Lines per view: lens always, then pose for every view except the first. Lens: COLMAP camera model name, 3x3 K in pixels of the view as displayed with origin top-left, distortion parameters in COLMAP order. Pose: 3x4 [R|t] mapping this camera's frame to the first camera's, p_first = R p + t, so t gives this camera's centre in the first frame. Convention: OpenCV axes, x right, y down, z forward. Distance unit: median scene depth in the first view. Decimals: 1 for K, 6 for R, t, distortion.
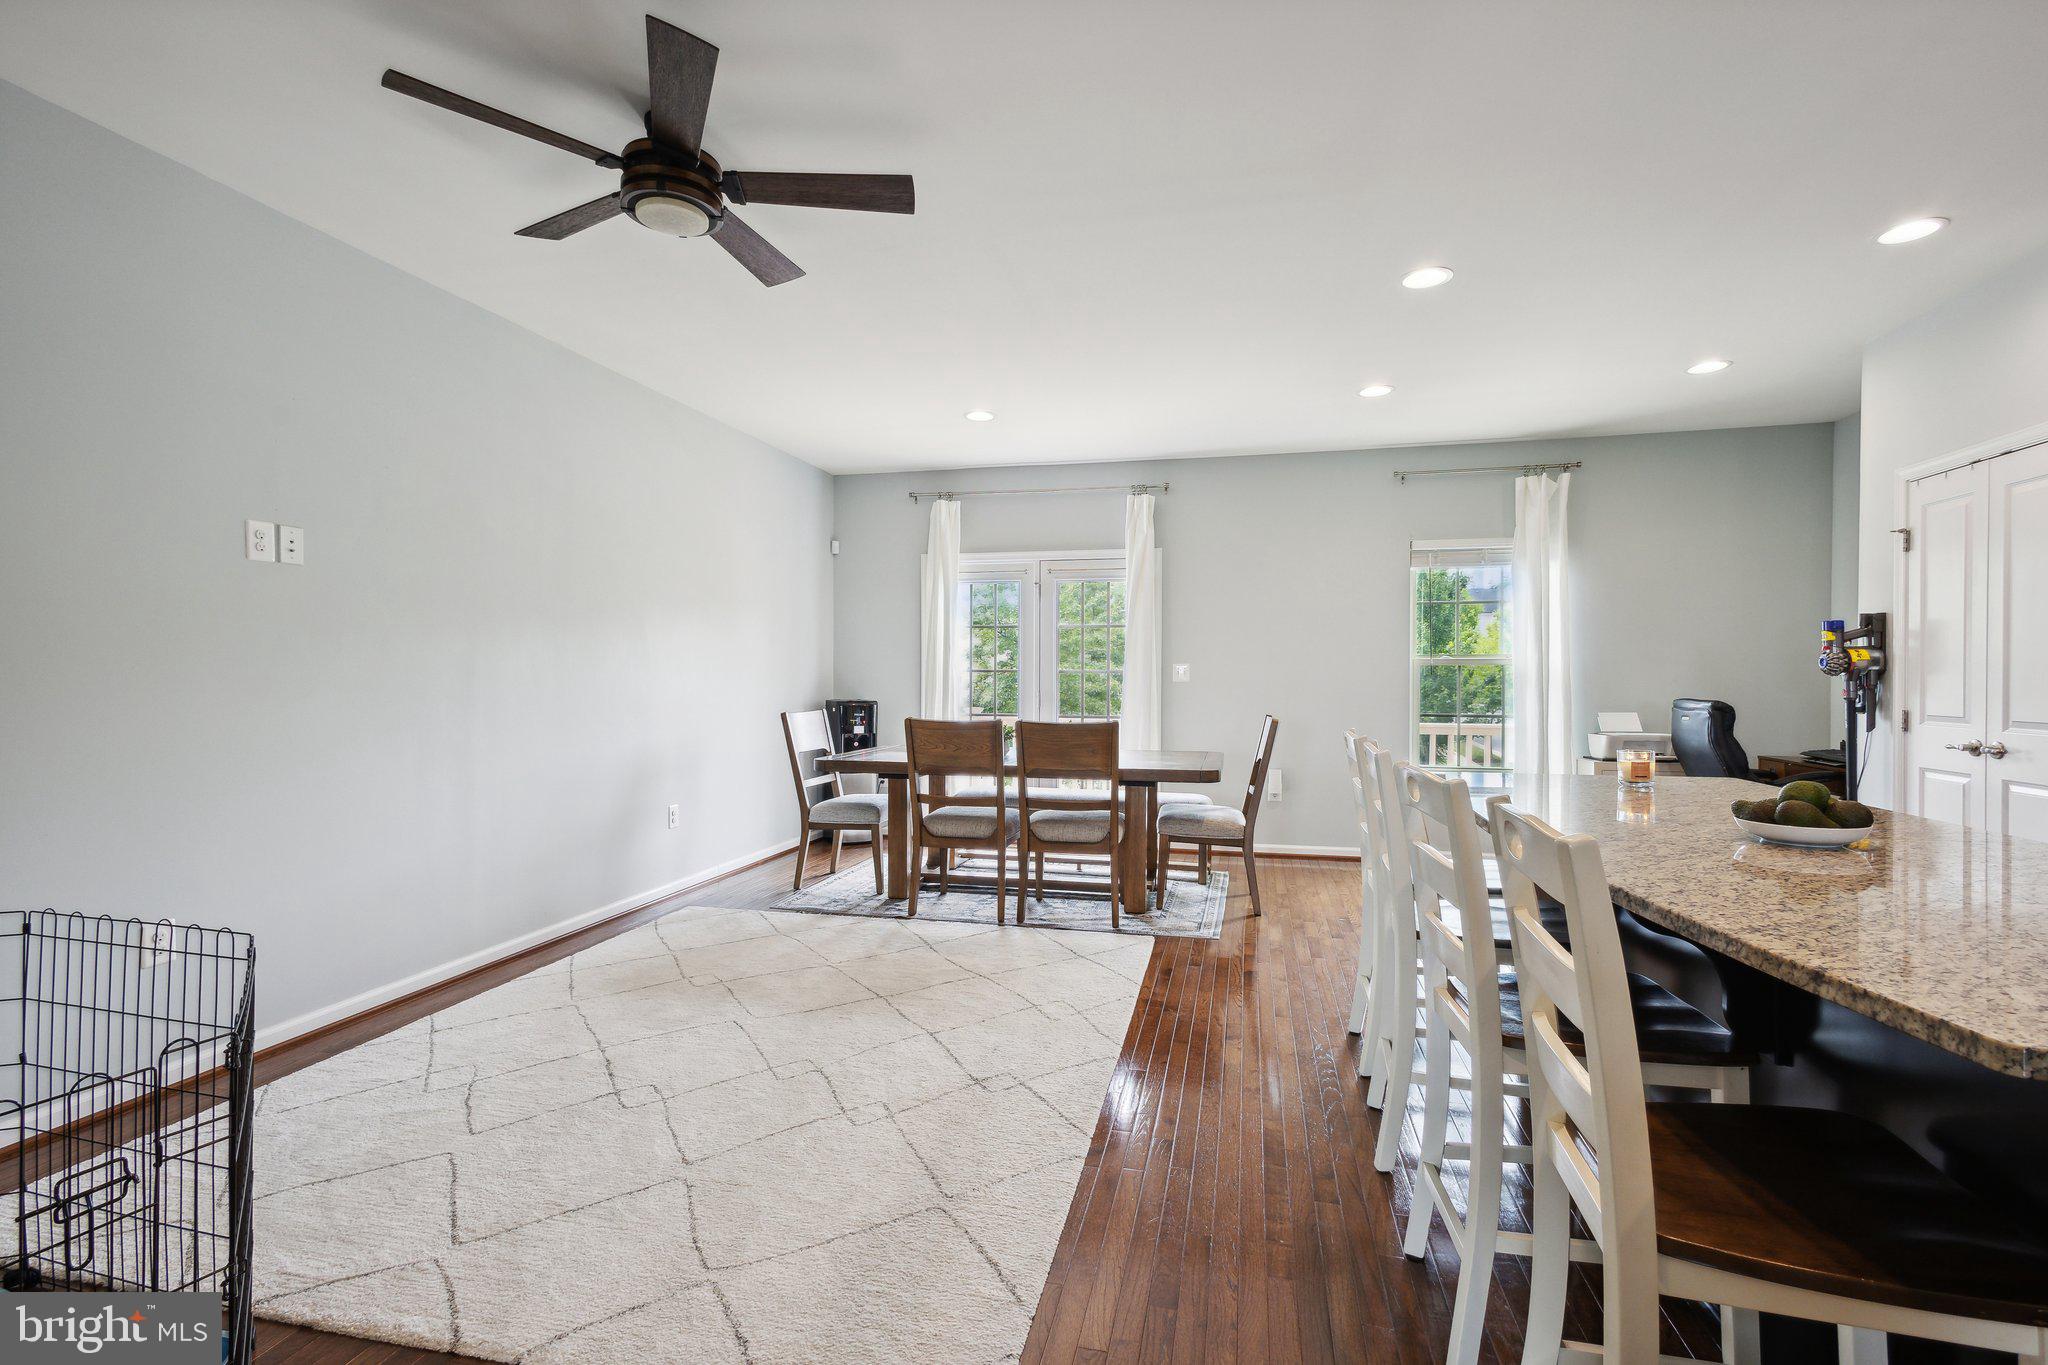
lens RADIAL K [[950.6, 0, 1024.0], [0, 950.6, 682.5], [0, 0, 1]] dist [0.008147, 0.000069]
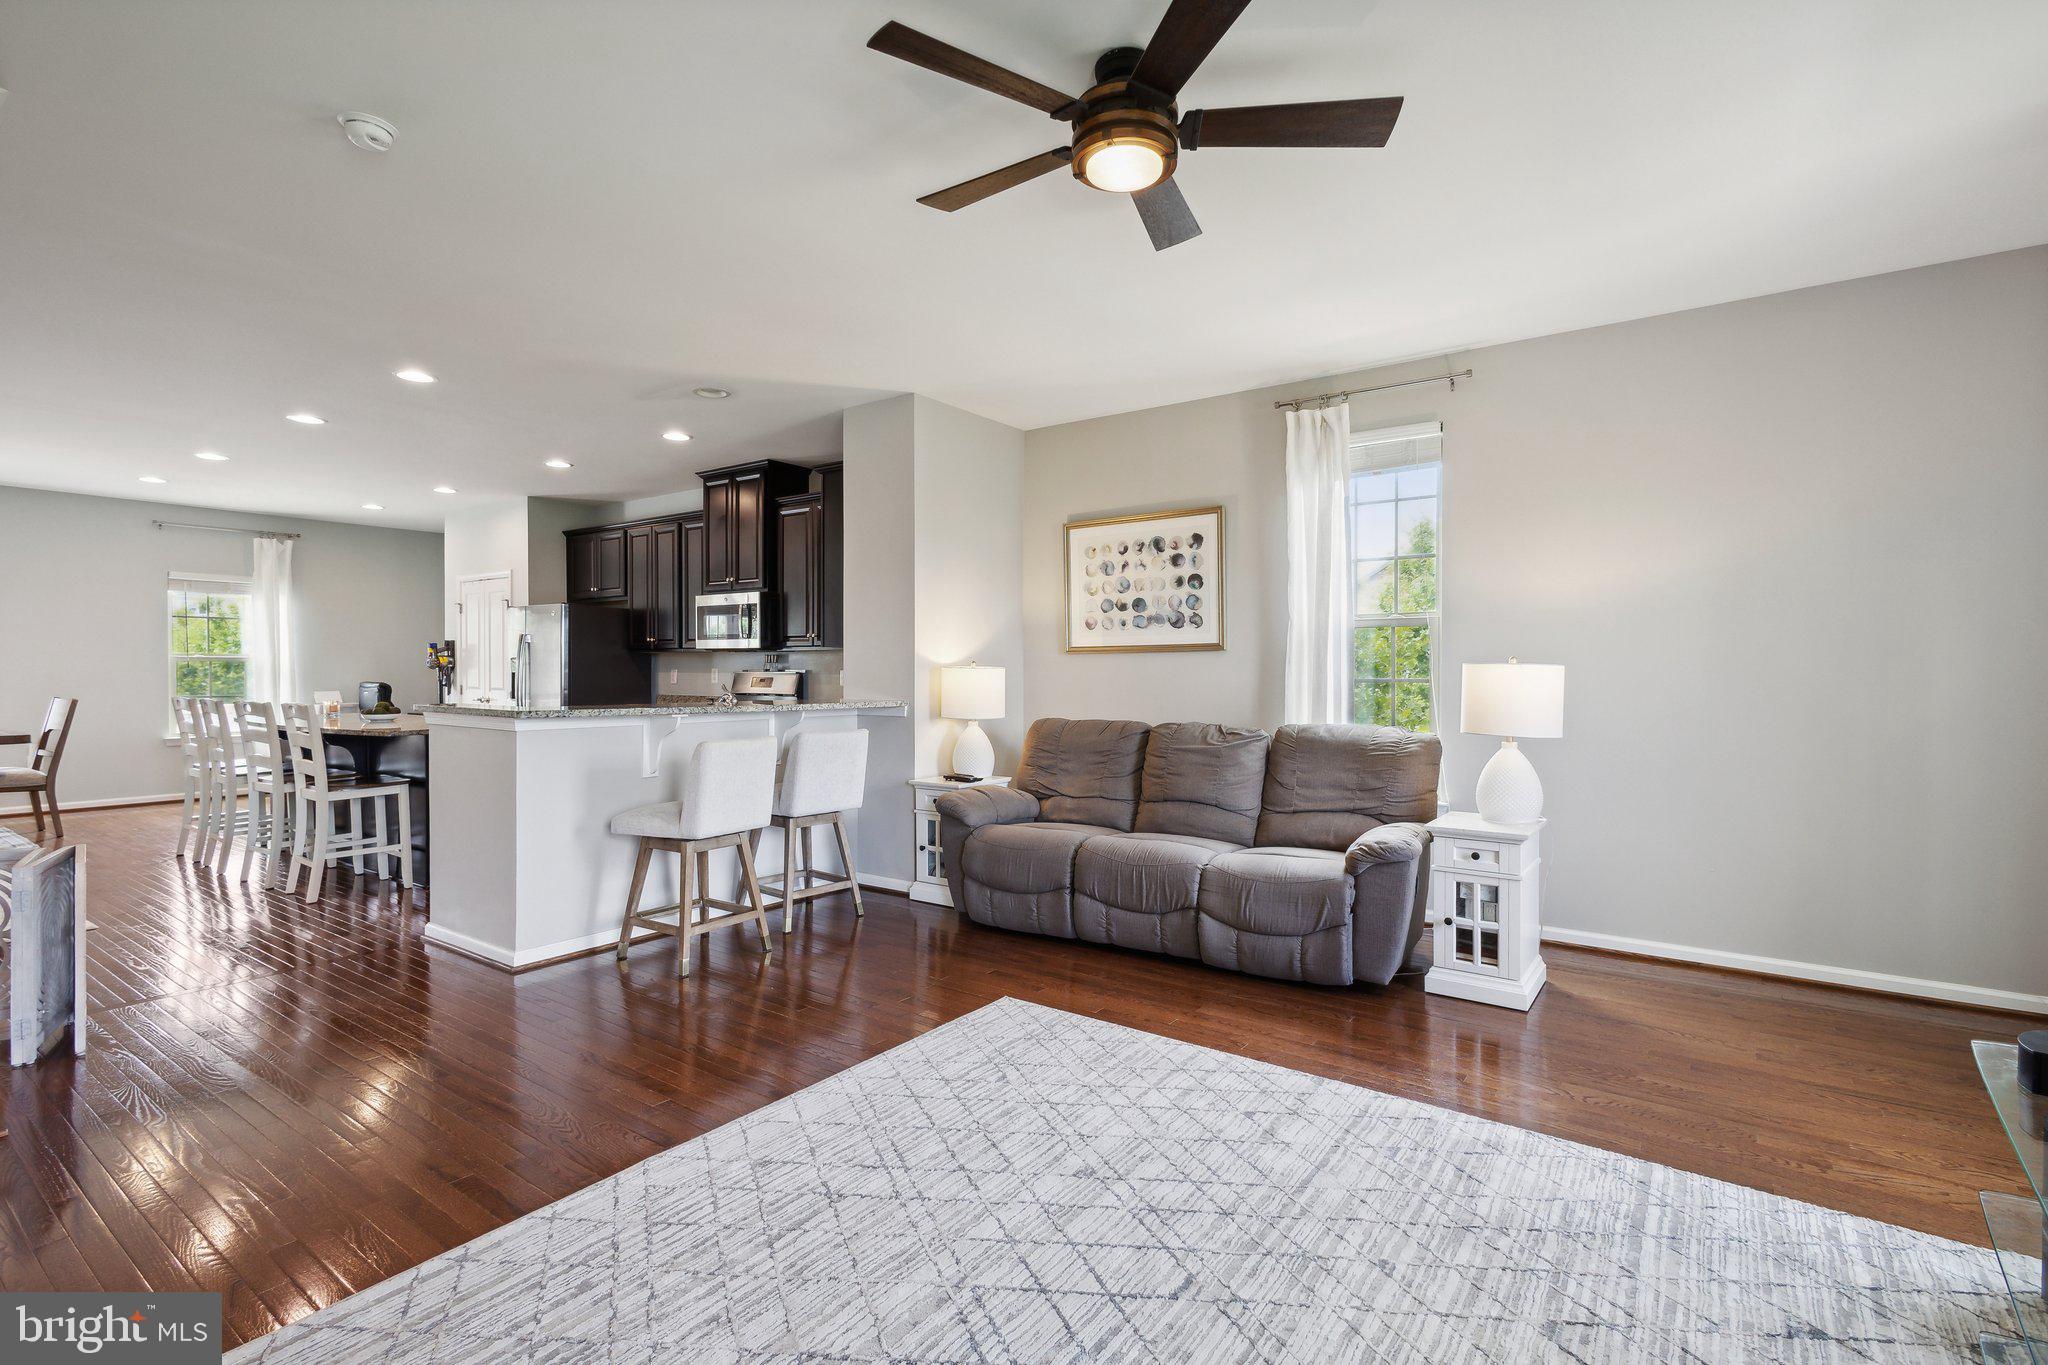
lens RADIAL K [[947.4, 0, 1025.5], [0, 947.4, 686.9], [0, 0, 1]] dist [0.017939, -0.007512]
pose [[0.379449, -0.016084, 0.925073, -0.479958], [0.005229, 0.999870, 0.015240, 0.005306], [-0.925198, -0.000945, 0.379484, -0.800528]]
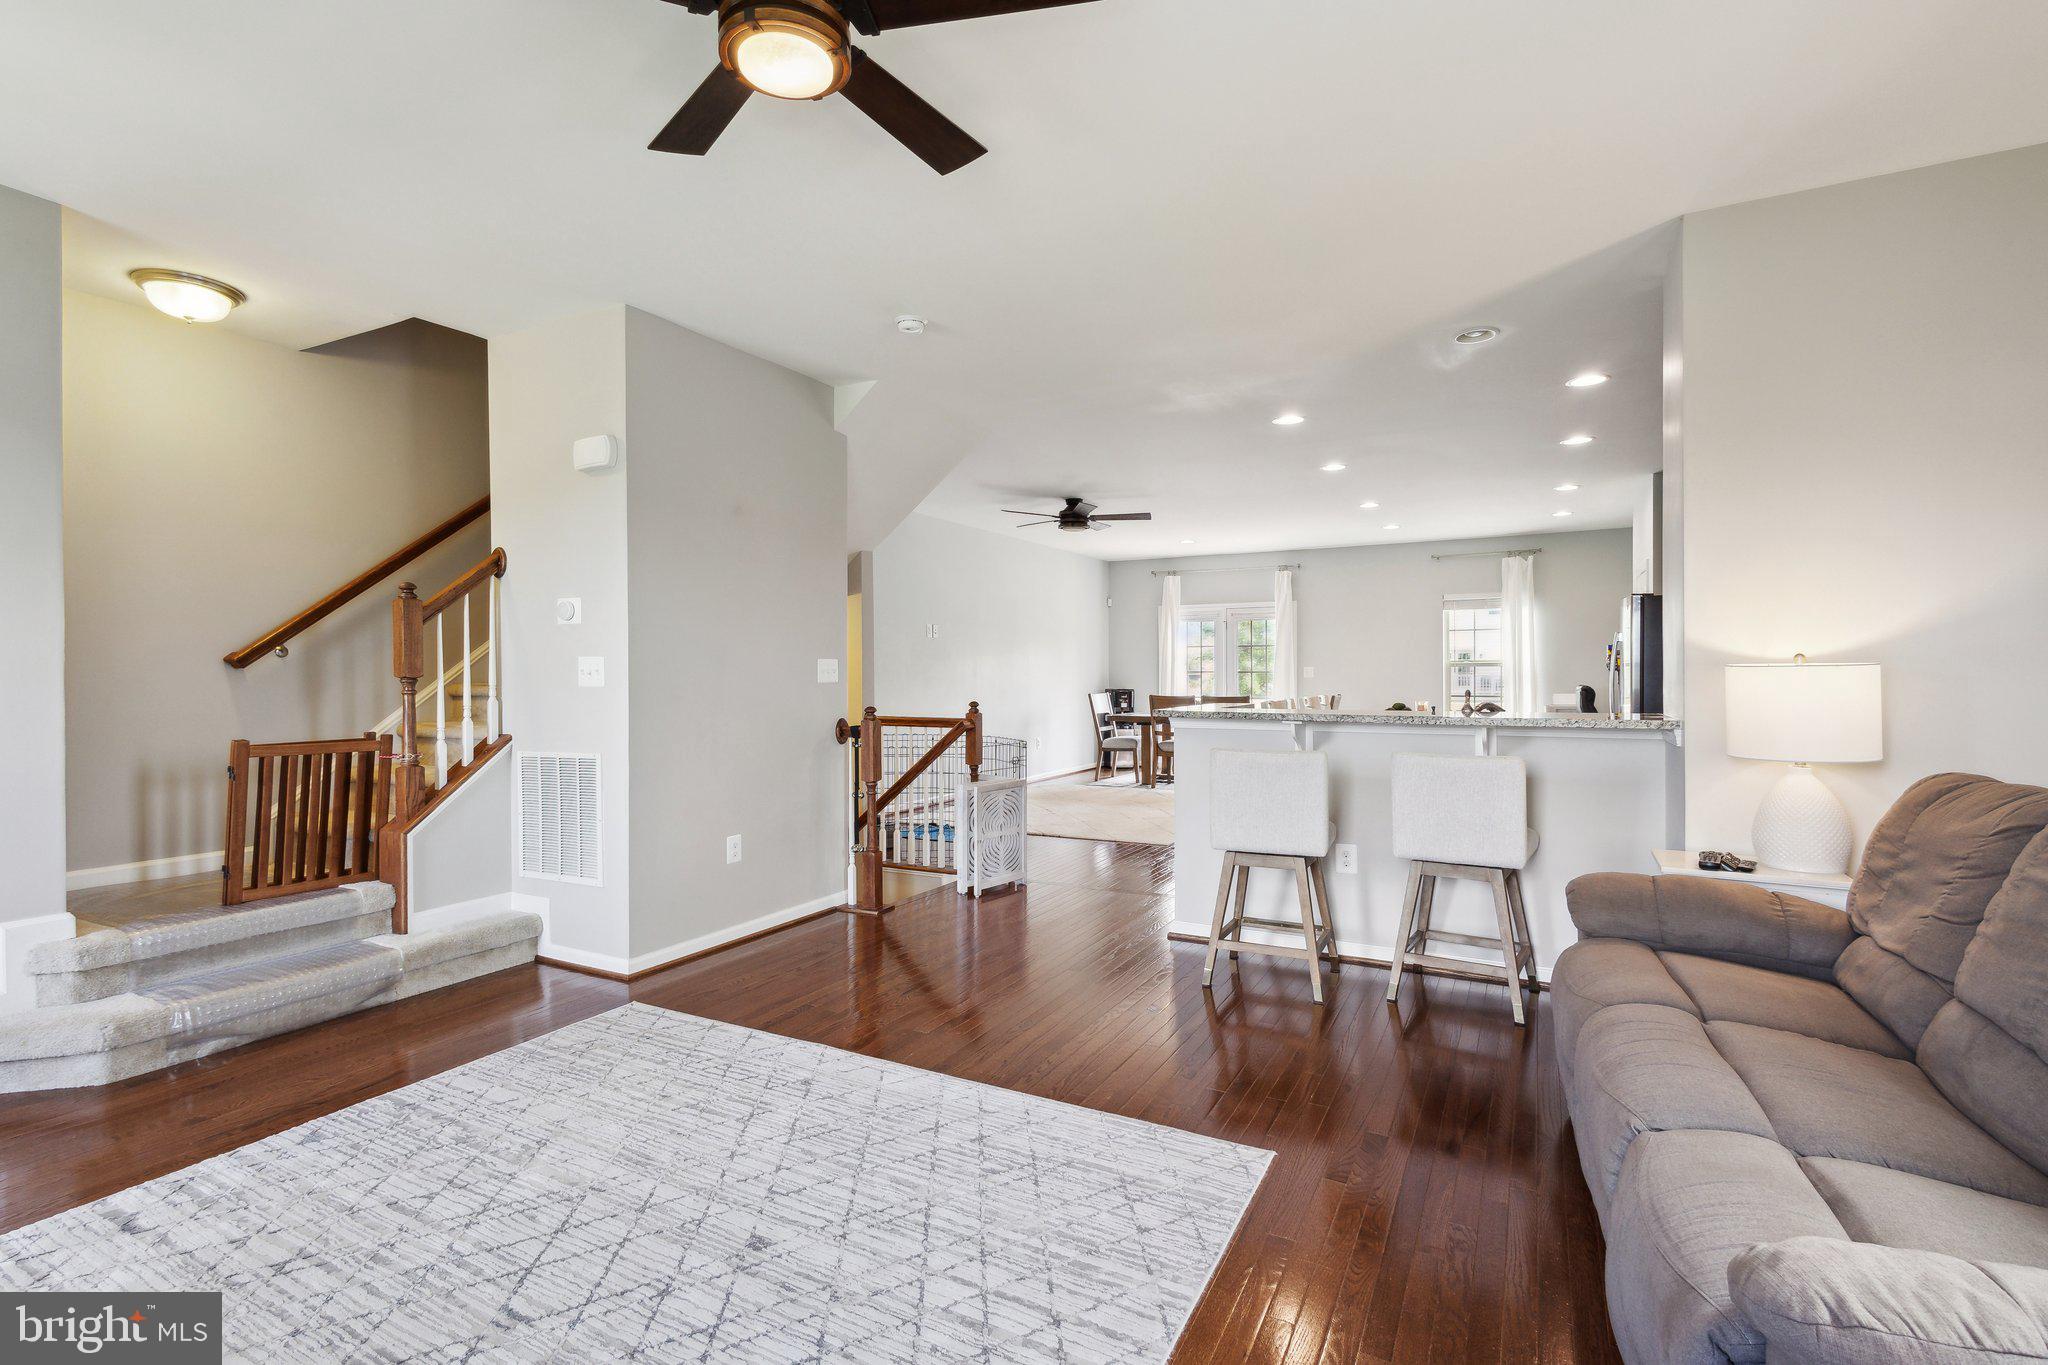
lens RADIAL K [[950.6, 0, 1024.0], [0, 950.6, 682.5], [0, 0, 1]] dist [0.008147, 0.000069]
pose [[0.967512, -0.003370, -0.252801, 0.125116], [0.003360, 0.999994, -0.000469, 0.008926], [0.252801, -0.000396, 0.967518, -1.003360]]
